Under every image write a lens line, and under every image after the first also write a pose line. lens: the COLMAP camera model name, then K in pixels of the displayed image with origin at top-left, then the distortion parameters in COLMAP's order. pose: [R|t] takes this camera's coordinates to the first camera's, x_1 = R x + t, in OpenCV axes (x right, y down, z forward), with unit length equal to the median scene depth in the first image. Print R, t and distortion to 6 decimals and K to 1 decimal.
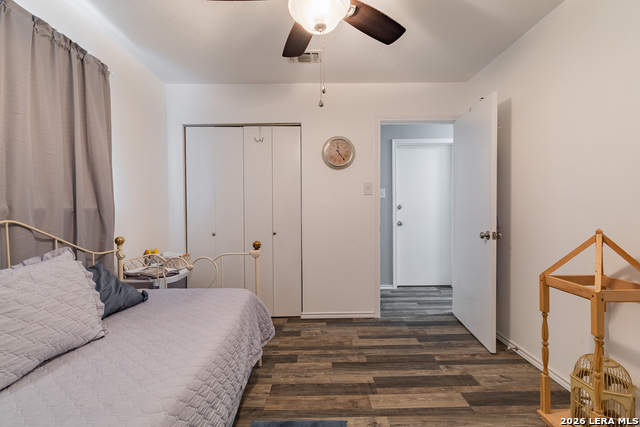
lens RADIAL K [[296.3, 0, 318.9], [0, 296.3, 212.5], [0, 0, 1]] dist [-0.001121, -0.000390]
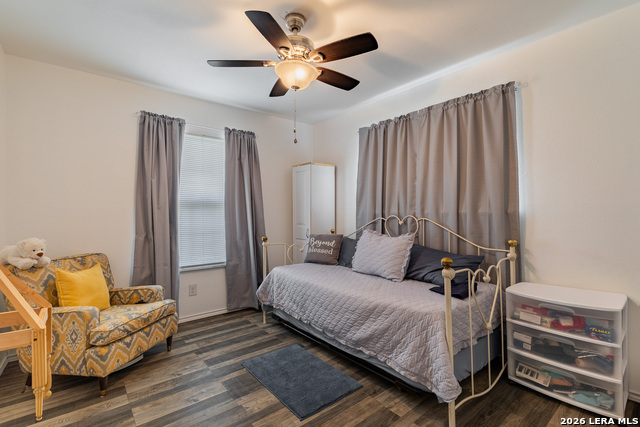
lens RADIAL K [[296.3, 0, 318.6], [0, 296.3, 212.9], [0, 0, 1]] dist [-0.001121, -0.000390]
pose [[-0.797107, 0.014110, -0.603673, 0.549973], [0.006110, 0.999864, 0.015302, -0.038066], [0.603807, 0.008509, -0.797085, 2.422351]]
